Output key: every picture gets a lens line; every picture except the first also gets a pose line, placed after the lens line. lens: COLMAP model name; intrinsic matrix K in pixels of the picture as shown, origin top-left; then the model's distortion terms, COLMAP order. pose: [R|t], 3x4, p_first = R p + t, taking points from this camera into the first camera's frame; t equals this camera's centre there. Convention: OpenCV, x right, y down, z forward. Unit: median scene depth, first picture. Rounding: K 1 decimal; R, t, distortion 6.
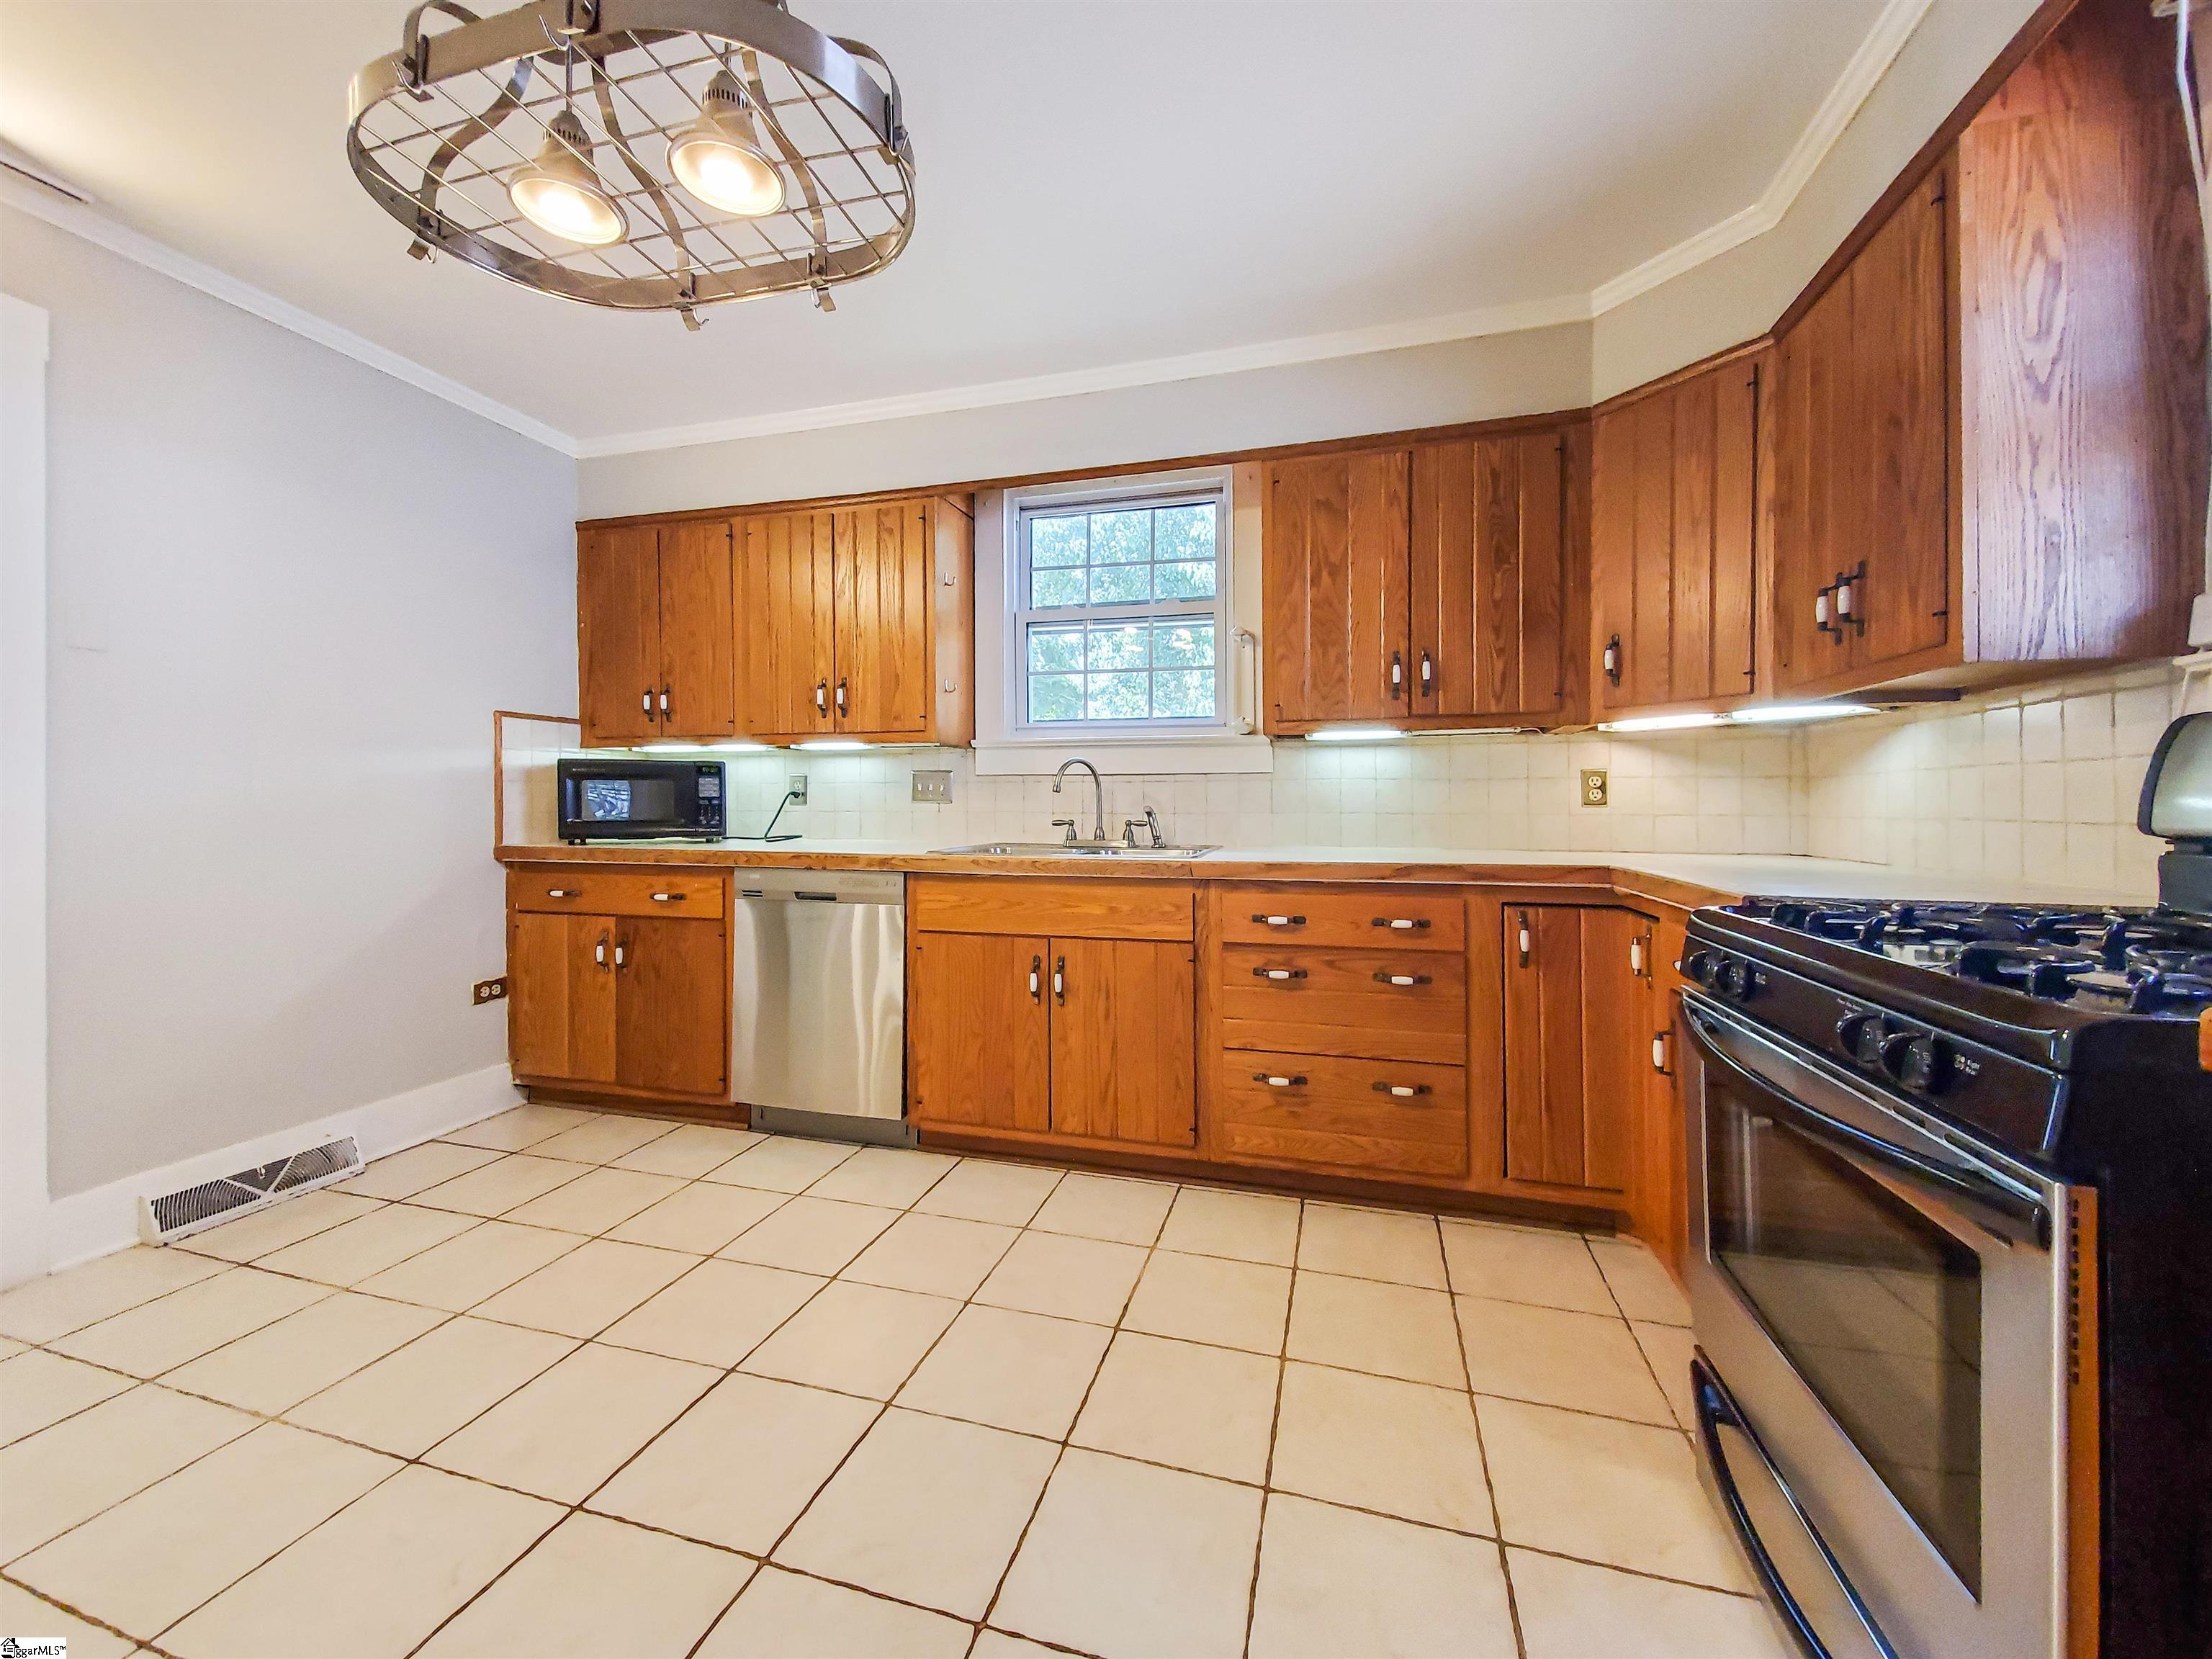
lens RADIAL K [[863.1, 0, 1105.0], [0, 863.1, 810.6], [0, 0, 1]] dist [0.032435, -0.012467]
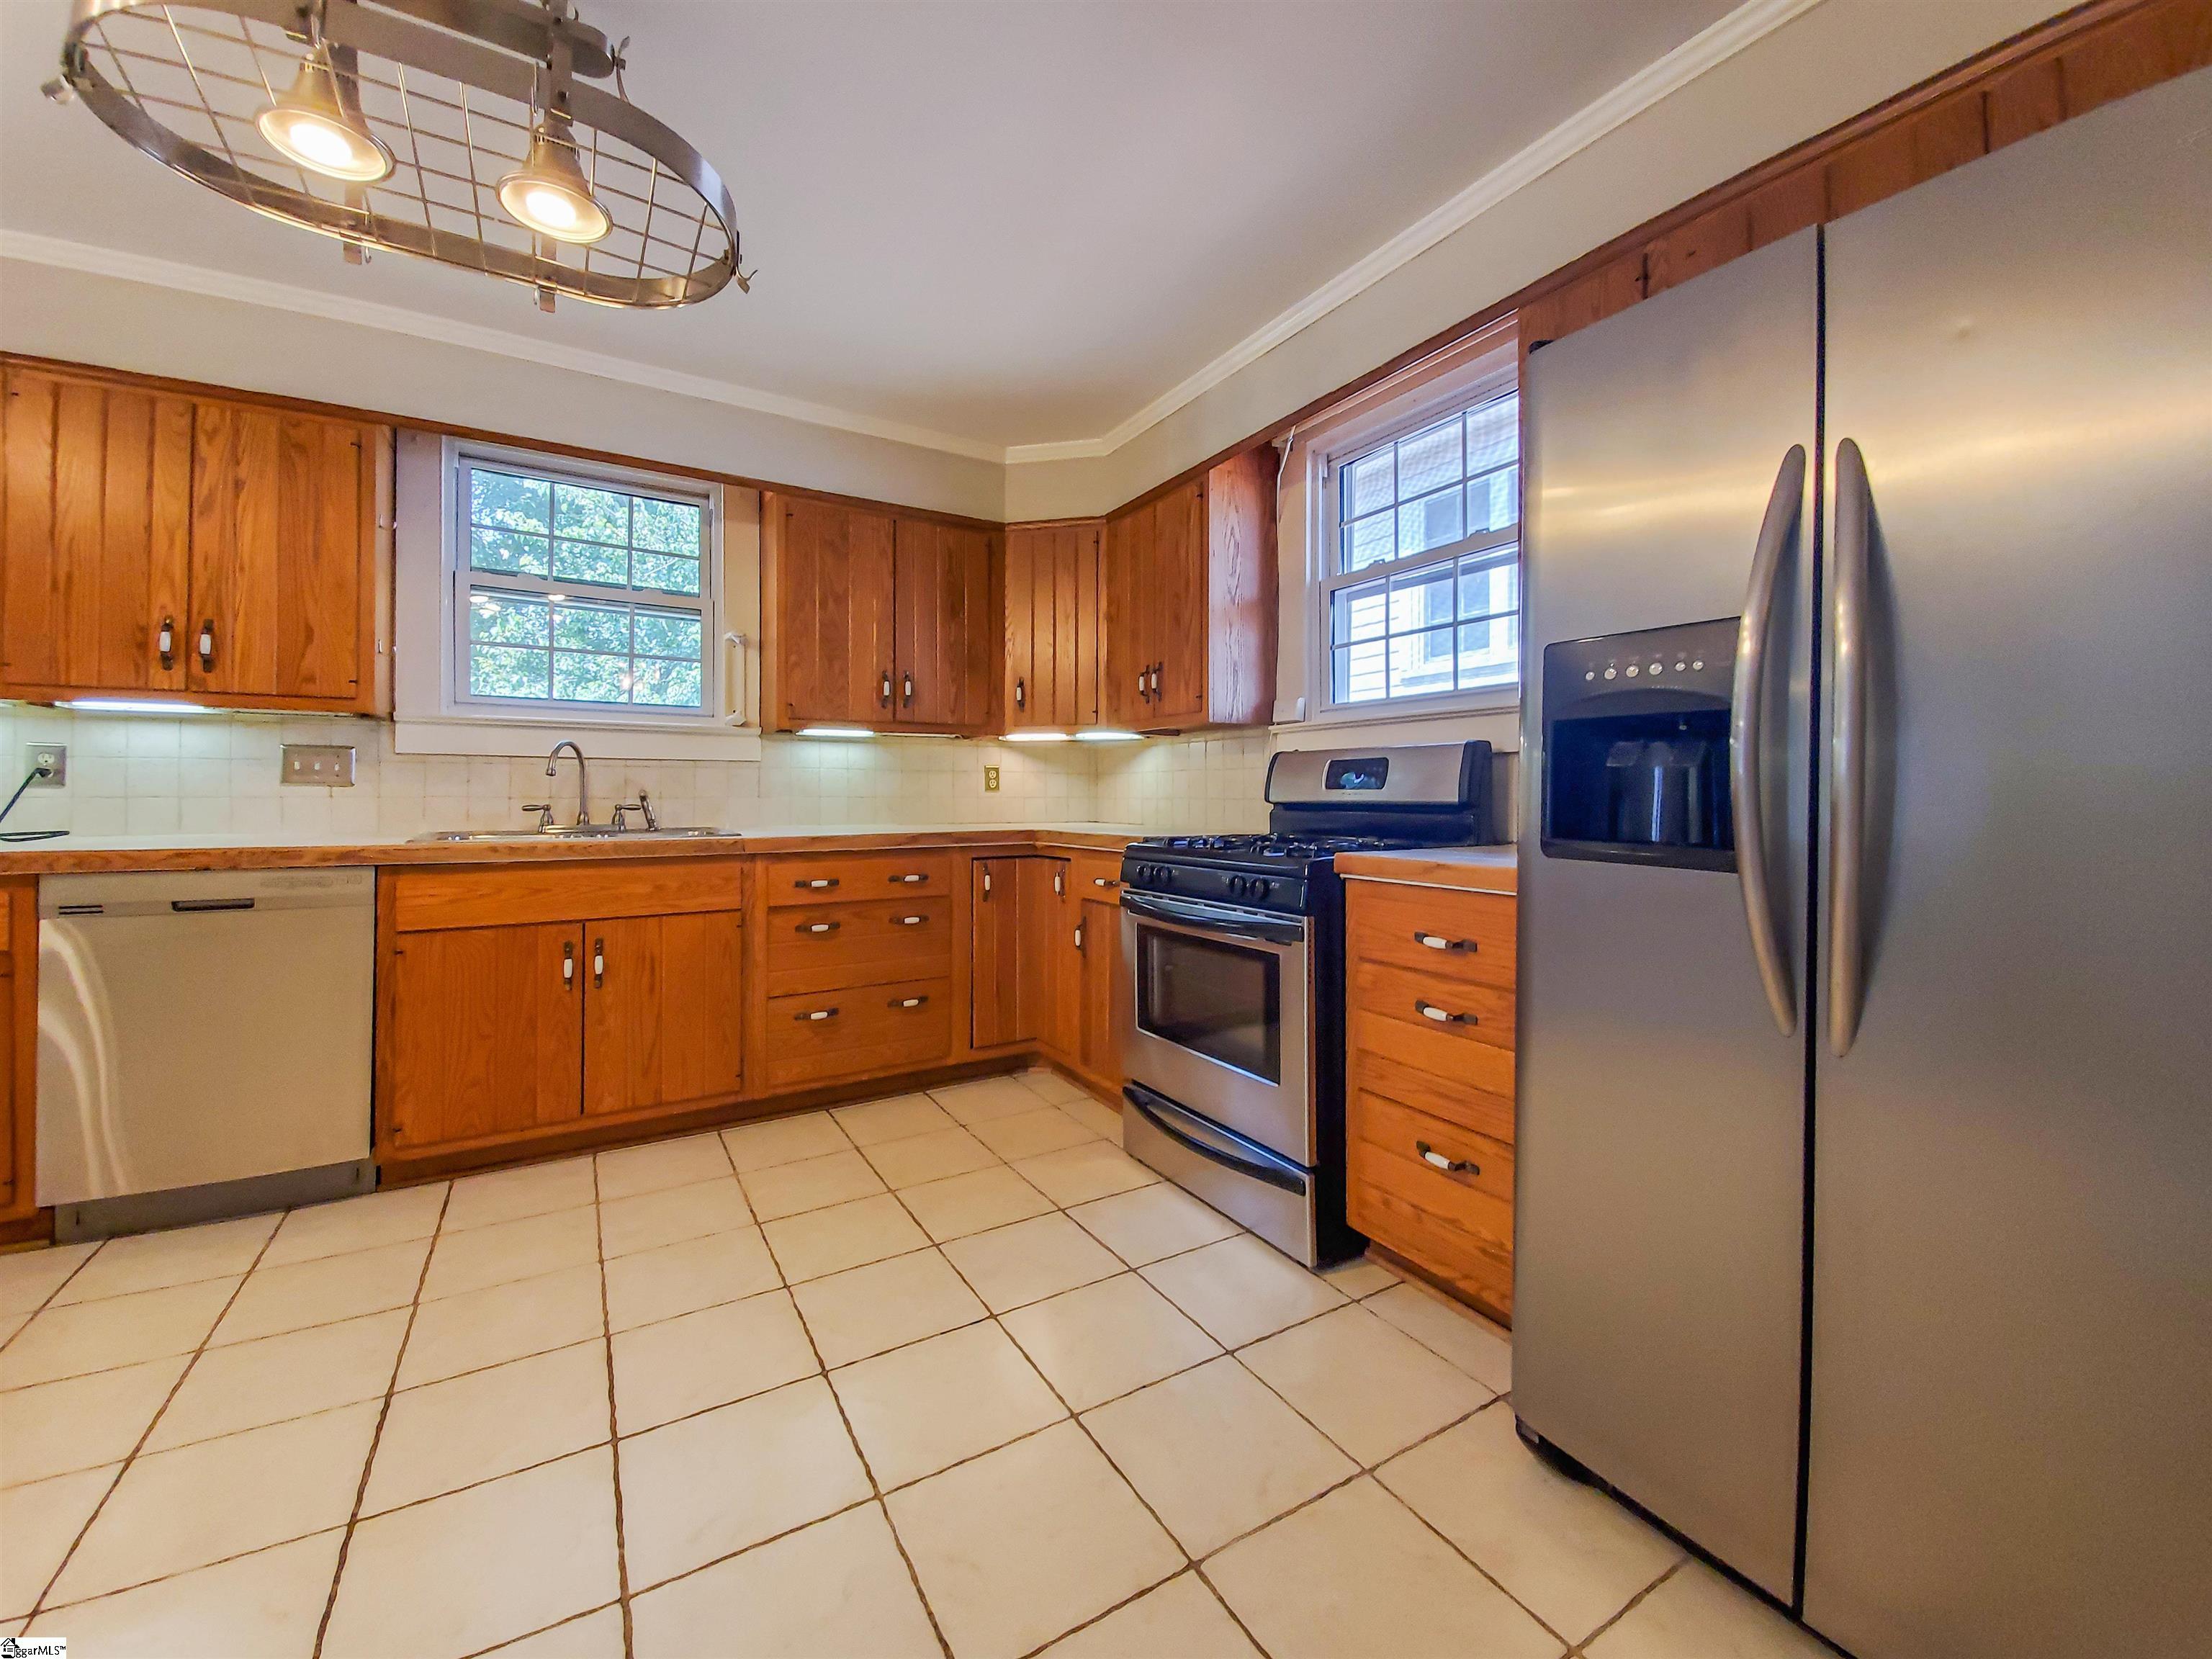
lens RADIAL K [[892.1, 0, 1108.1], [0, 892.1, 805.4], [0, 0, 1]] dist [0.000161, -0.000160]
pose [[0.669644, -0.007696, 0.742642, -0.428099], [0.003723, 0.999969, 0.007005, 0.008363], [-0.742673, -0.001926, 0.669652, -0.135607]]
